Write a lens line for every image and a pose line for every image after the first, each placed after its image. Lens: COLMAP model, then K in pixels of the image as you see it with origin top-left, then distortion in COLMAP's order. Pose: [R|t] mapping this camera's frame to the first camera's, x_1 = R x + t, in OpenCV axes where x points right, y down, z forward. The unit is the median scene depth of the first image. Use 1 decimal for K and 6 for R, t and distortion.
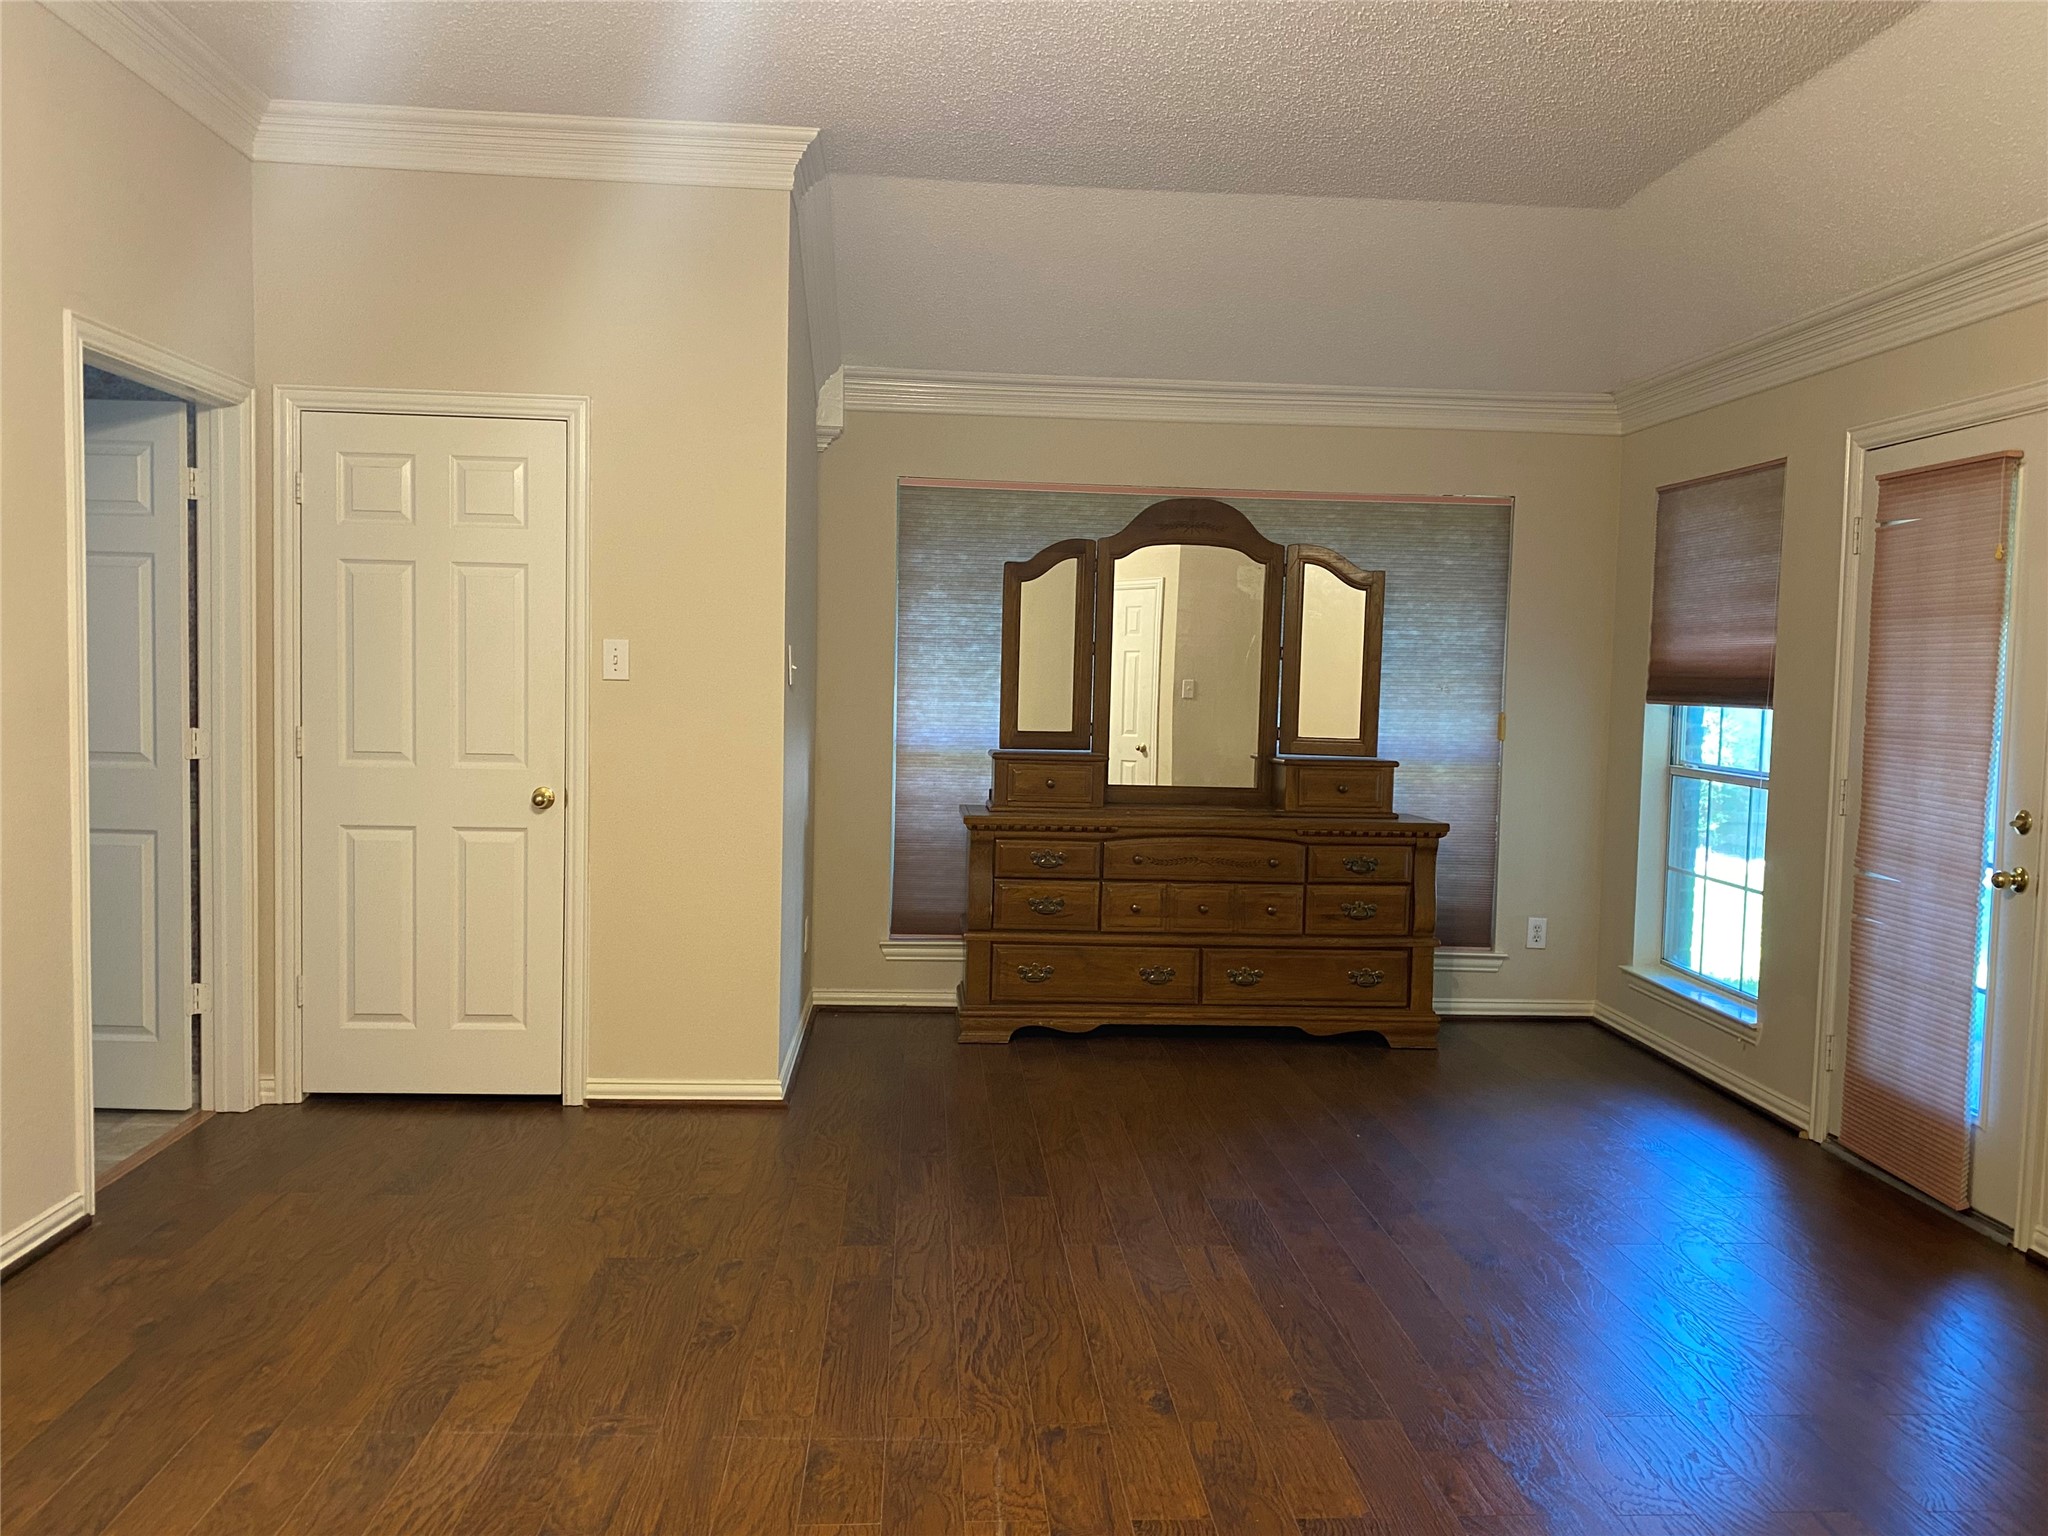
lens RADIAL K [[1550.7, 0, 1030.1], [0, 1550.7, 769.9], [0, 0, 1]] dist [0.036833, -0.040918]
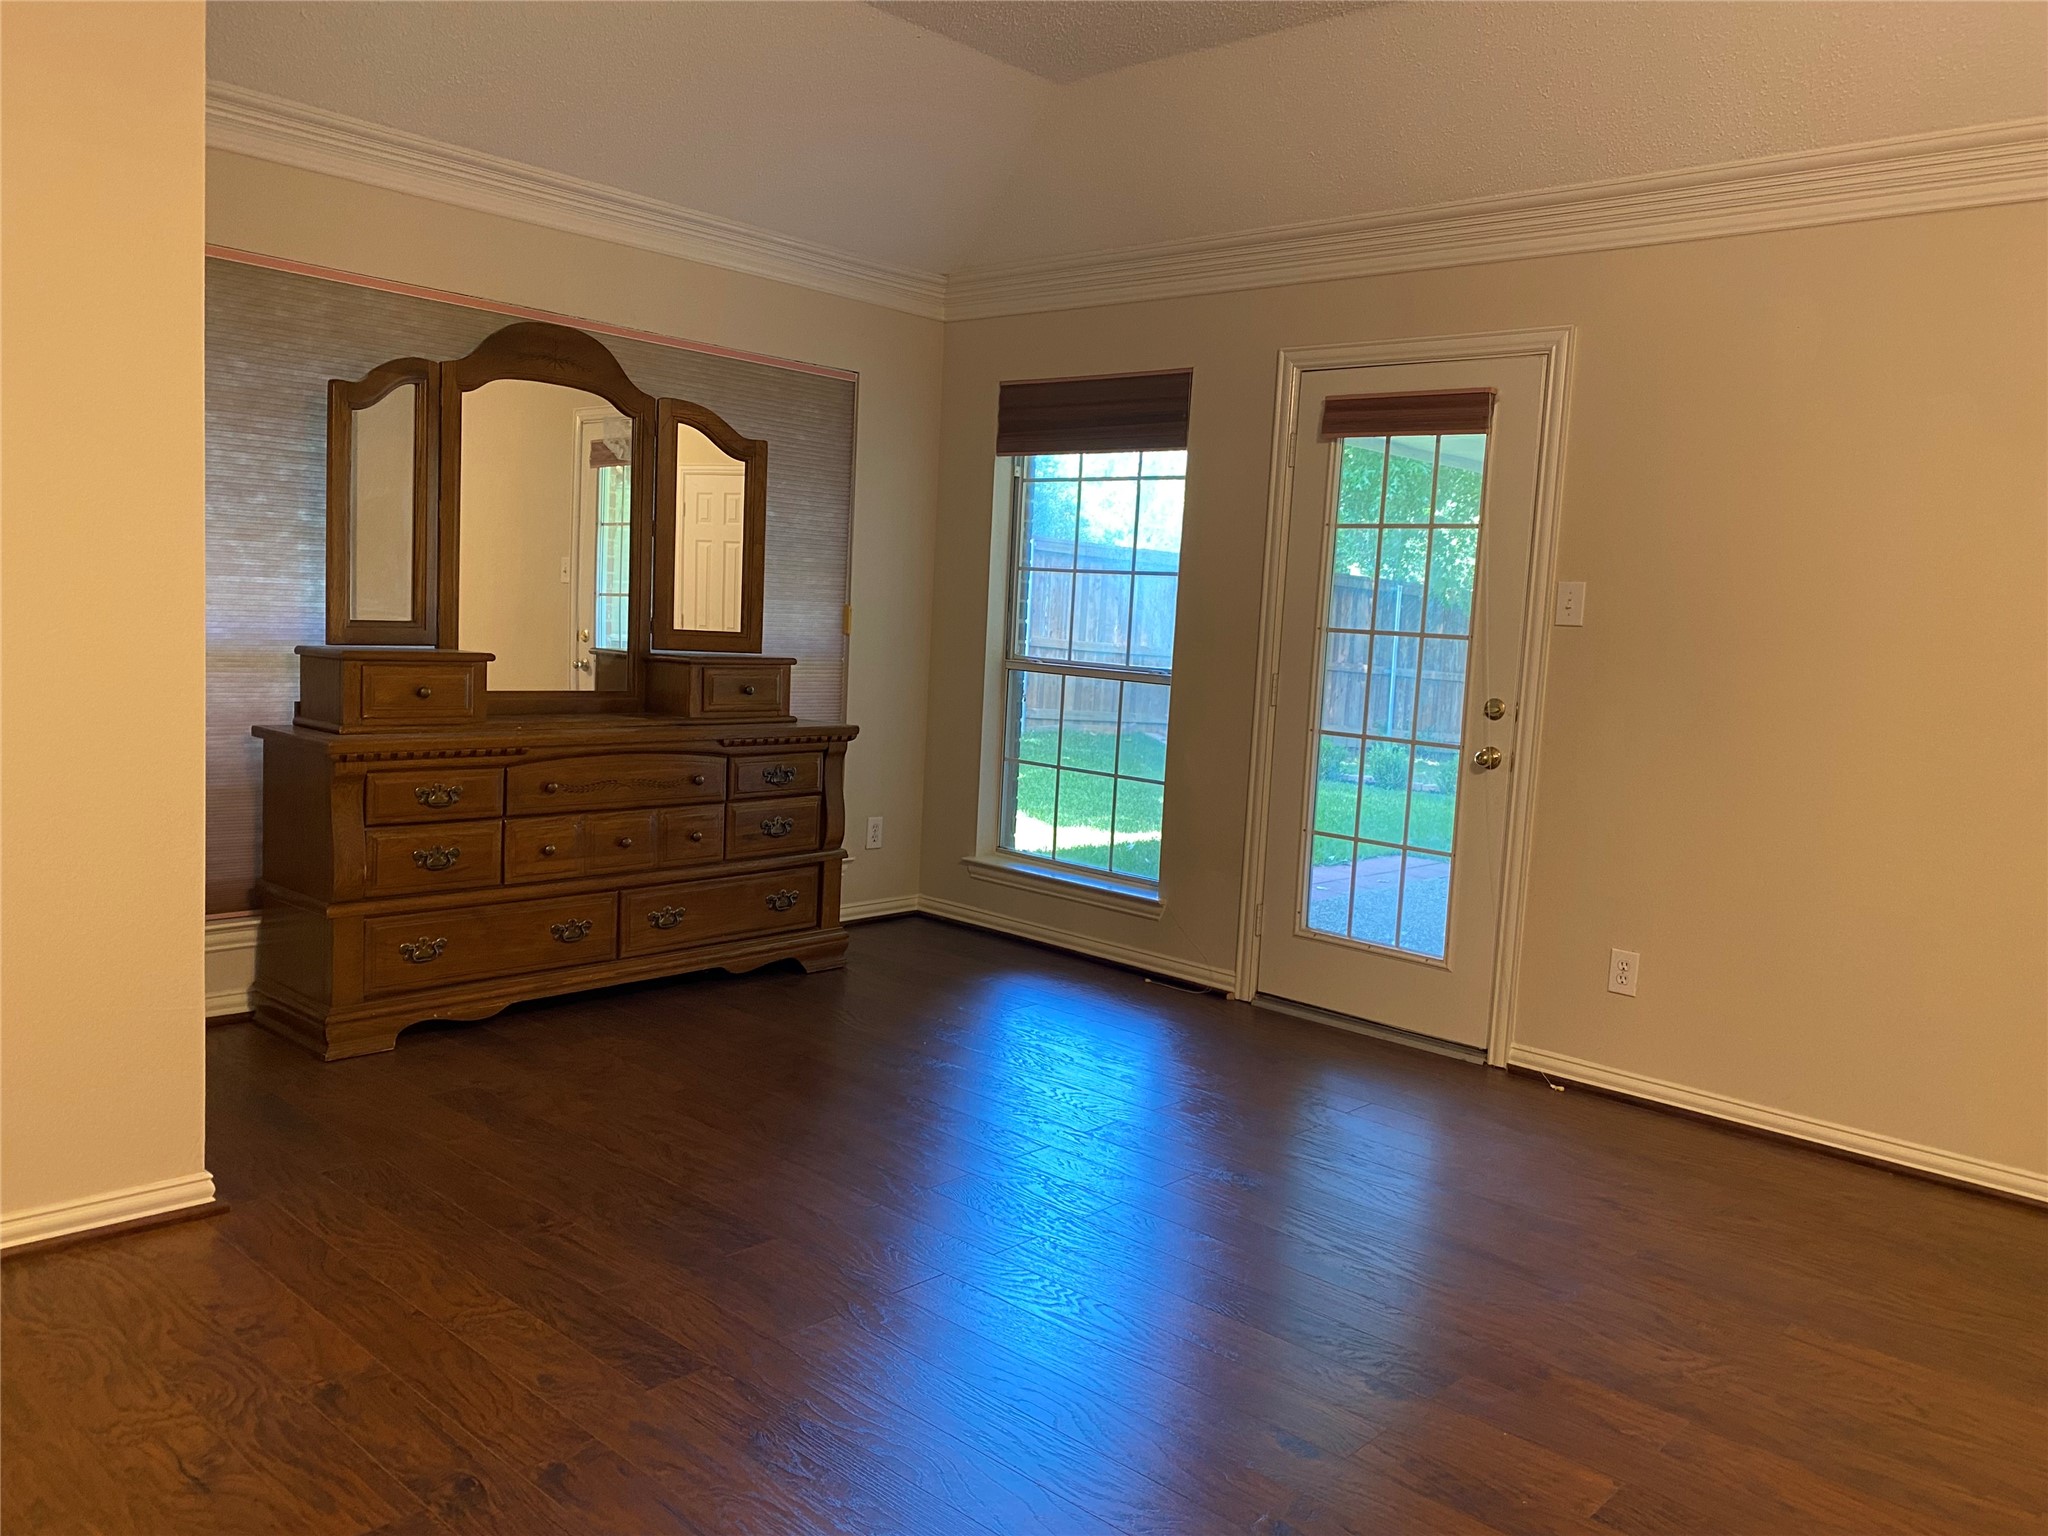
lens RADIAL K [[1491.8, 0, 1024.0], [0, 1491.8, 768.0], [0, 0, 1]] dist [0.061457, -0.132873]
pose [[0.722923, -0.059767, 0.688339, -0.274313], [0.006807, 0.996819, 0.079402, -0.010226], [-0.690895, -0.052716, 0.721030, 0.289237]]
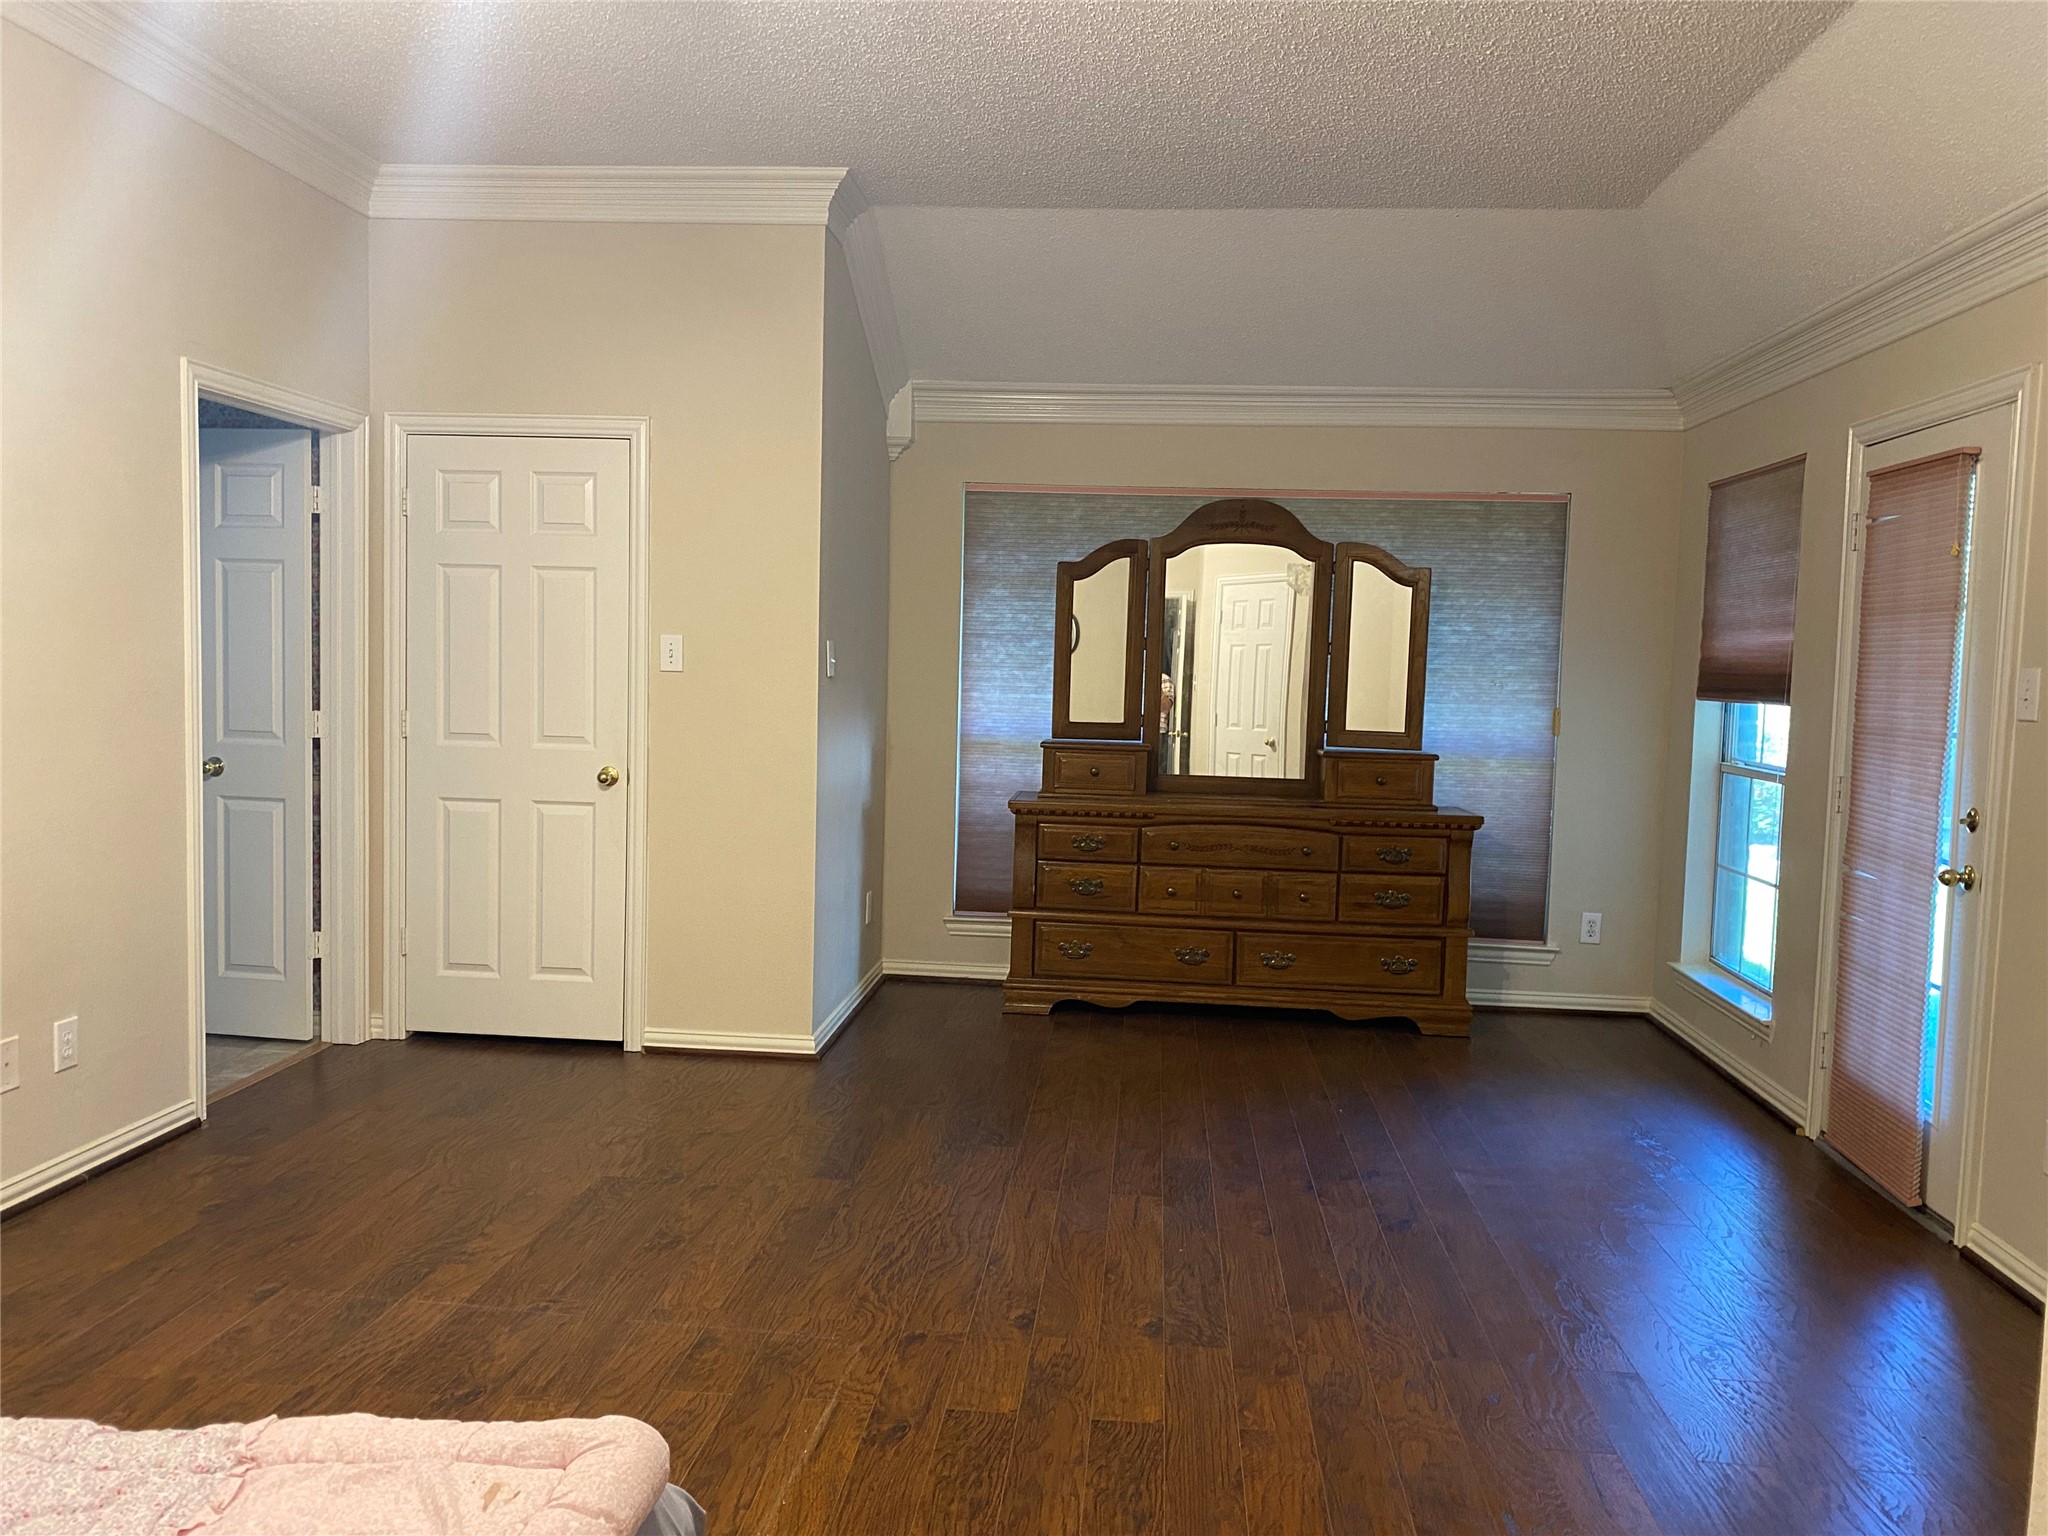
lens RADIAL K [[1546.4, 0, 1027.2], [0, 1546.4, 774.2], [0, 0, 1]] dist [0.044914, -0.065707]
pose [[0.988654, 0.014571, -0.149504, 0.126002], [-0.013668, 0.999882, 0.007071, 0.003780], [0.149589, -0.004948, 0.988736, -0.049479]]
